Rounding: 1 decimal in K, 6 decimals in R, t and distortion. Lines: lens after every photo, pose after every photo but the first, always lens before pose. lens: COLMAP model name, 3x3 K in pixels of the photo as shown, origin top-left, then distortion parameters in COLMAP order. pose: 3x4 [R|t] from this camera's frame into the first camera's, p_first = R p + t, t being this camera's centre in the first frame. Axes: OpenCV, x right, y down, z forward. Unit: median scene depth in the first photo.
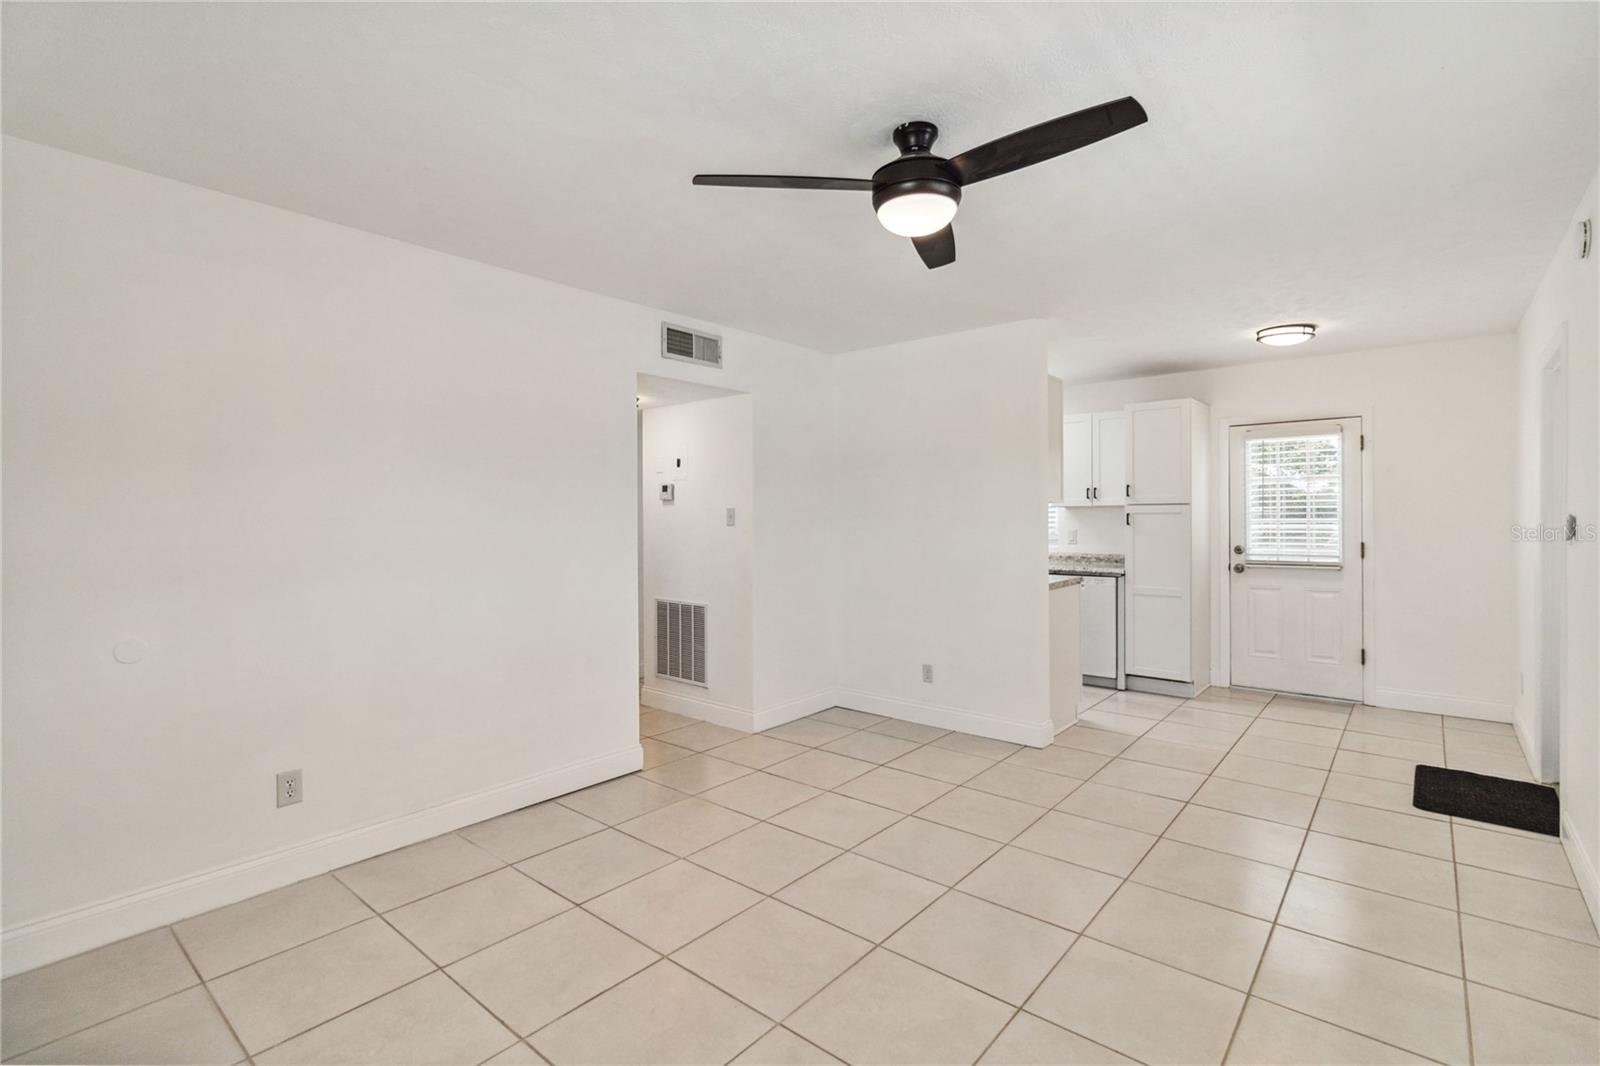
lens RADIAL K [[730.8, 0, 801.5], [0, 730.8, 524.1], [0, 0, 1]] dist [-0.002748, -0.000277]
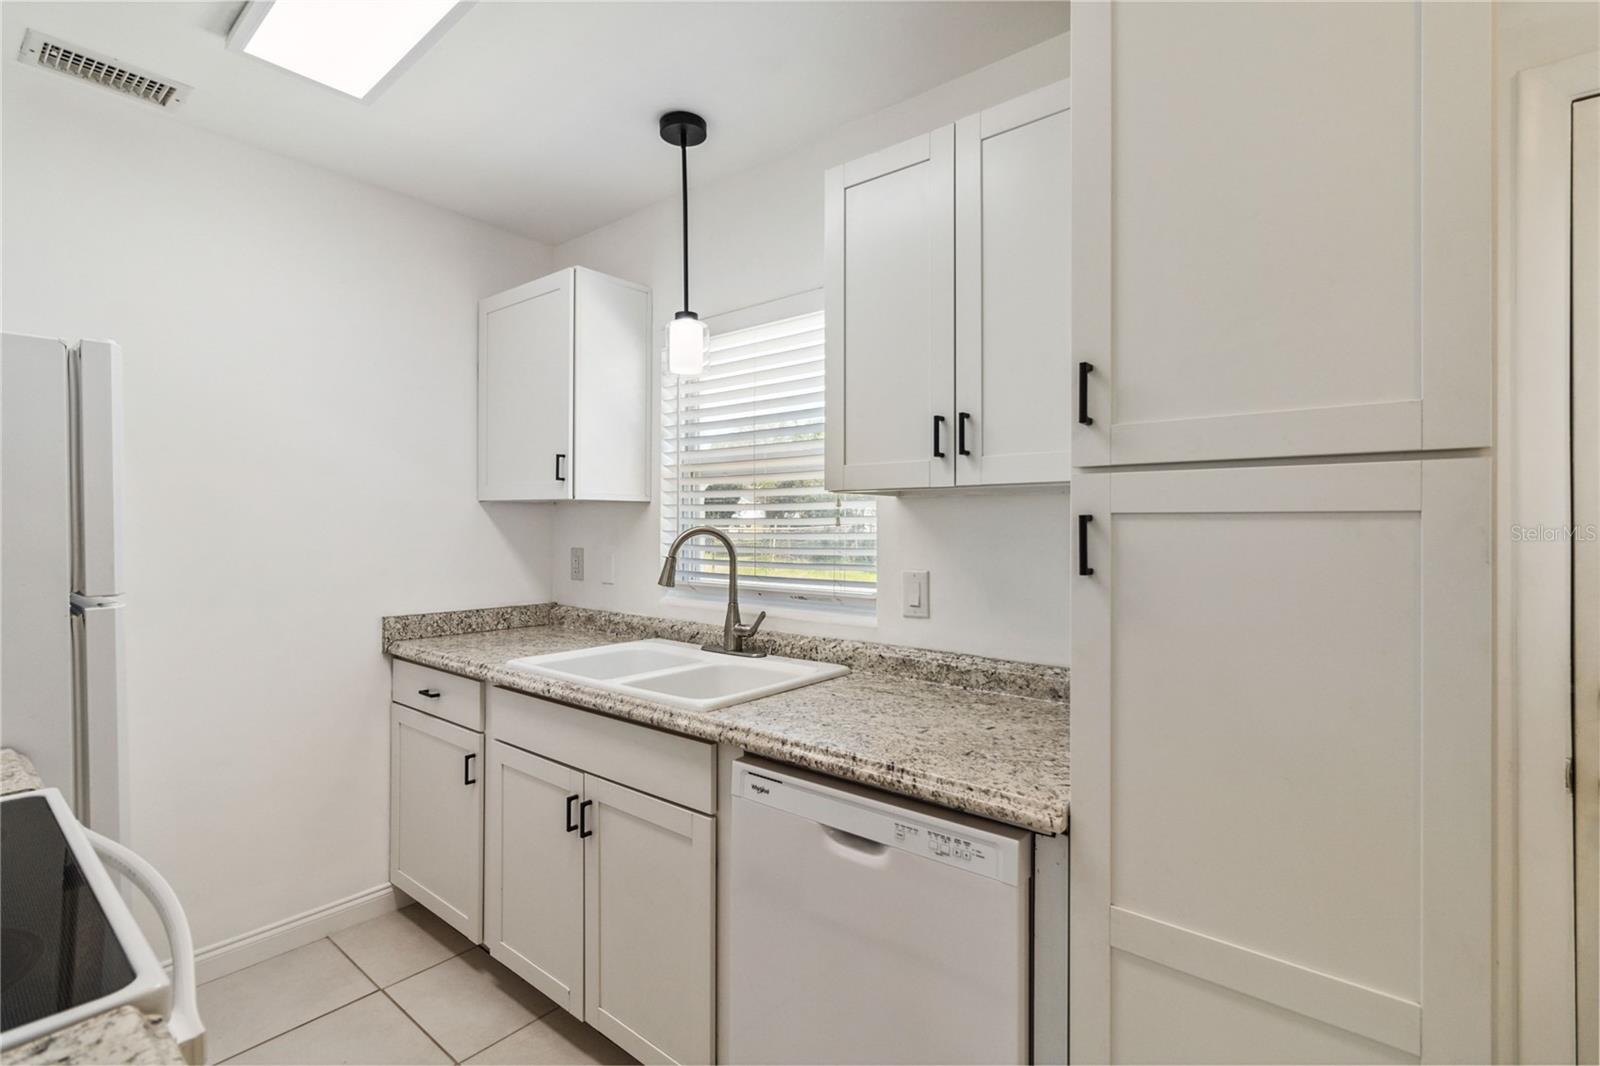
lens RADIAL K [[730.8, 0, 801.5], [0, 730.8, 524.1], [0, 0, 1]] dist [-0.002748, -0.000277]
pose [[0.999955, 0.005488, 0.007717, 0.376335], [-0.005429, 0.999956, -0.007715, -0.010540], [-0.007759, 0.007673, 0.999940, 0.820775]]
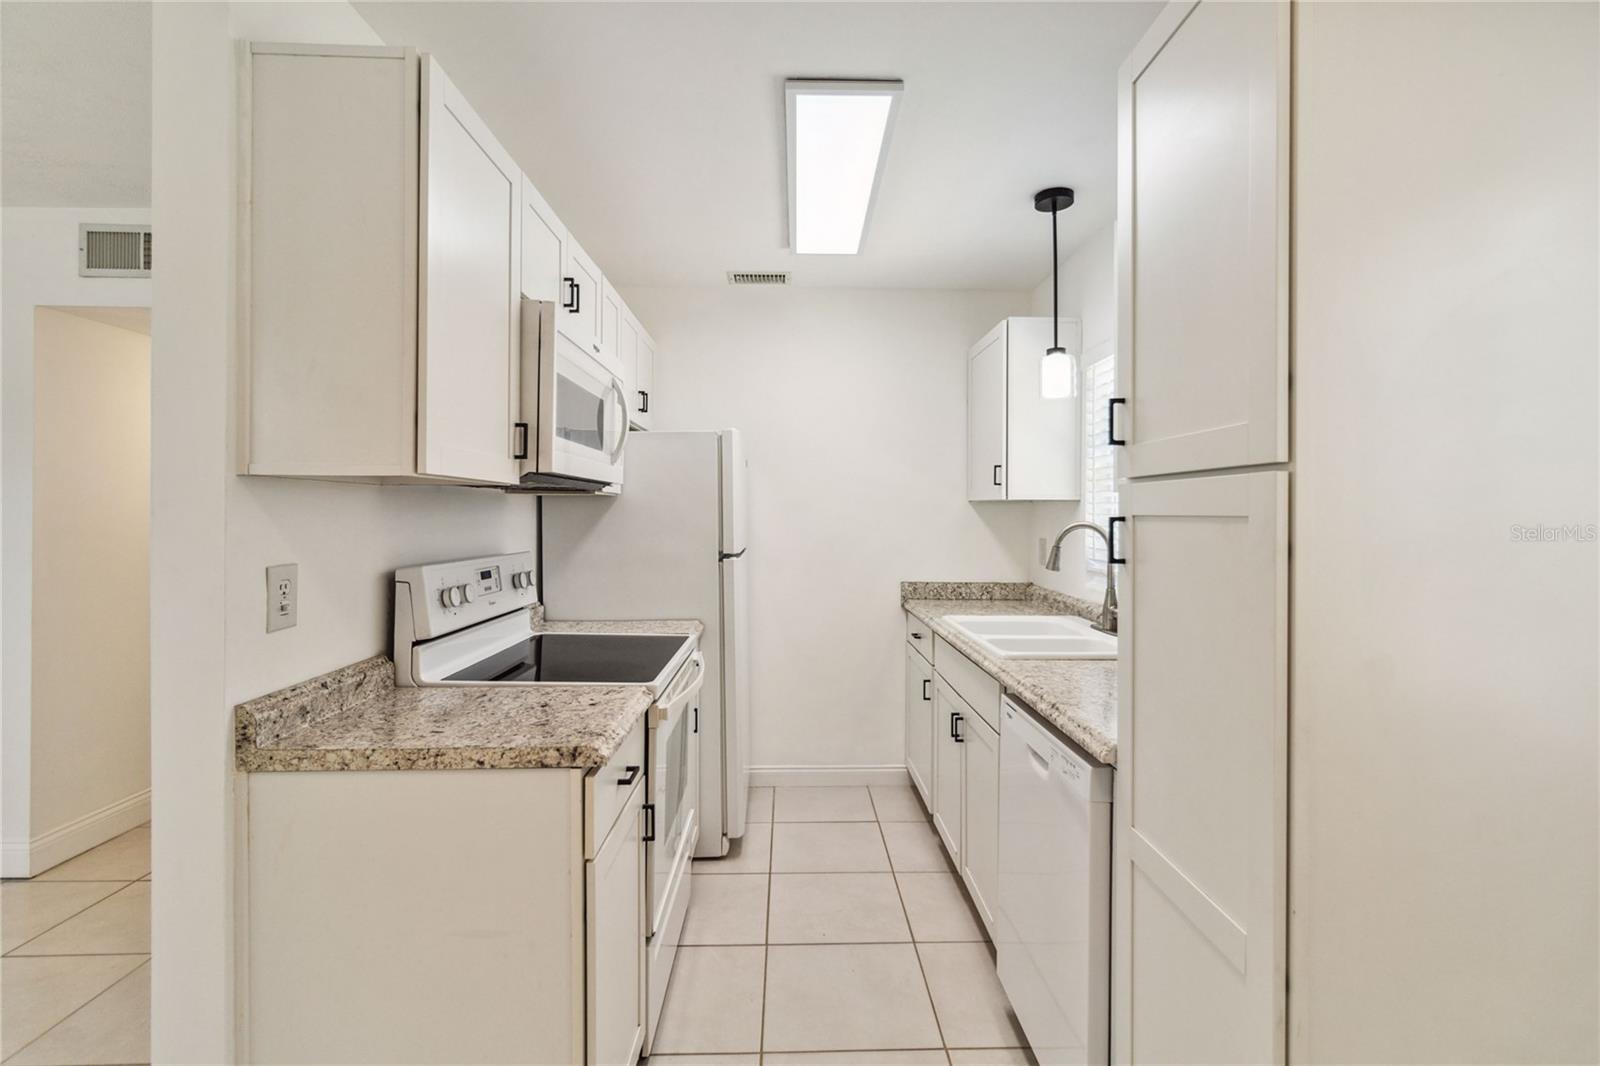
lens RADIAL K [[739.7, 0, 805.2], [0, 739.7, 515.4], [0, 0, 1]] dist [-0.000039, 0.000453]
pose [[0.653640, 0.007973, -0.756763, 0.570874], [-0.012422, 0.999923, -0.000194, -0.013838], [0.756703, 0.009528, 0.653689, 0.770563]]
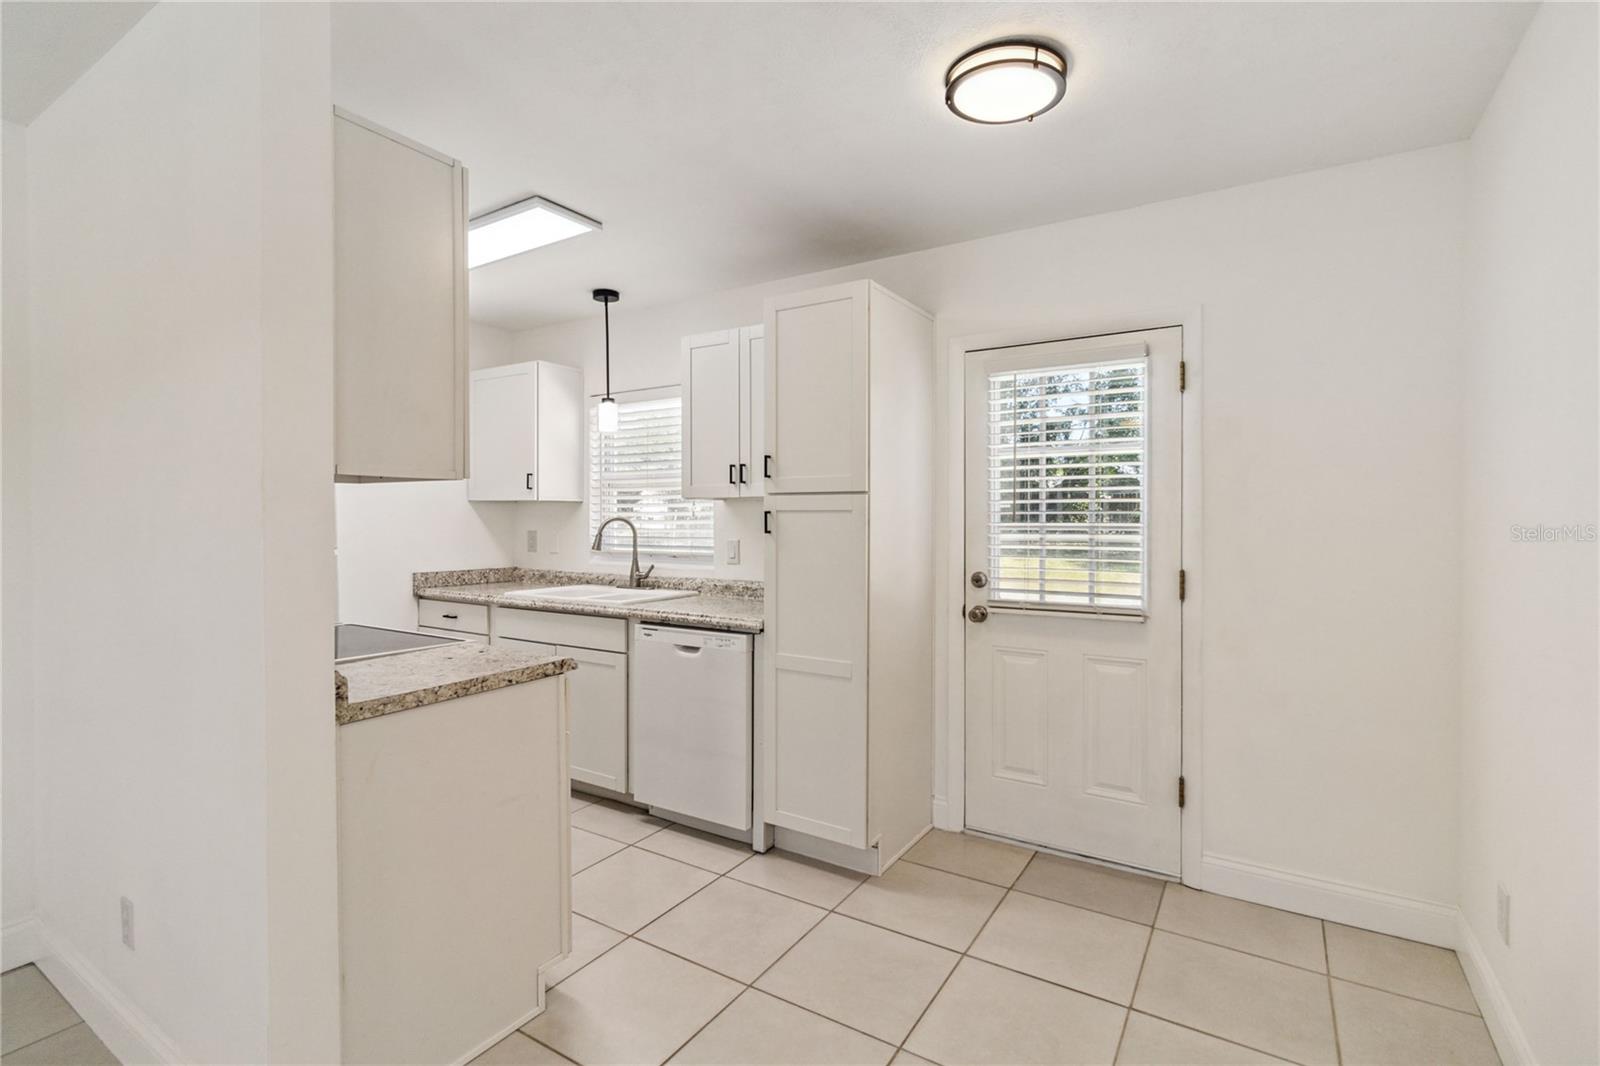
lens RADIAL K [[758.1, 0, 803.1], [0, 758.1, 526.3], [0, 0, 1]] dist [0.002570, 0.000747]
pose [[0.991193, 0.002936, 0.132394, 0.406062], [-0.003583, 0.999983, 0.004647, -0.006652], [-0.132378, -0.005080, 0.991186, 0.473511]]
